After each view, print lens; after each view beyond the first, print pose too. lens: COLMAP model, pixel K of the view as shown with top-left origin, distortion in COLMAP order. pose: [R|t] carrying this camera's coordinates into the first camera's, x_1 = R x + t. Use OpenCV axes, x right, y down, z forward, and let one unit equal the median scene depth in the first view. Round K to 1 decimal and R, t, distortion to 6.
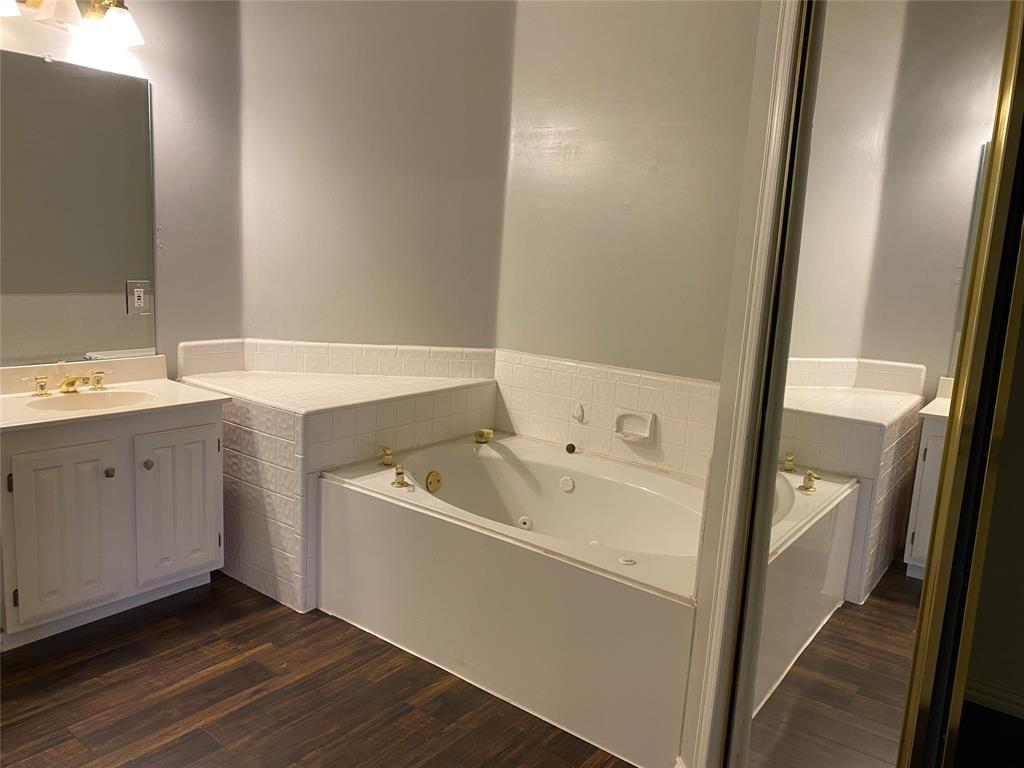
lens RADIAL K [[768.8, 0, 504.3], [0, 768.8, 393.3], [0, 0, 1]] dist [0.035502, -0.055511]
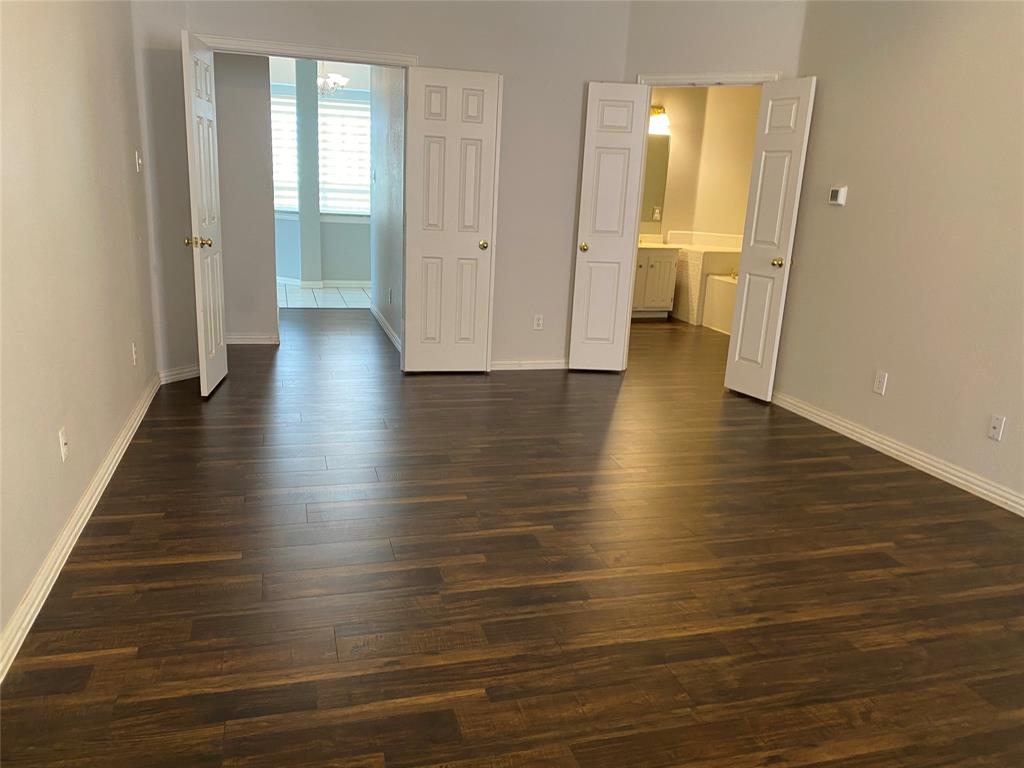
lens RADIAL K [[768.8, 0, 502.5], [0, 768.8, 381.5], [0, 0, 1]] dist [0.035502, -0.055511]
pose [[0.799784, 0.135108, -0.584886, 0.853758], [-0.112265, 0.990816, 0.075365, 0.356170], [0.589697, 0.005387, 0.807607, -1.698640]]
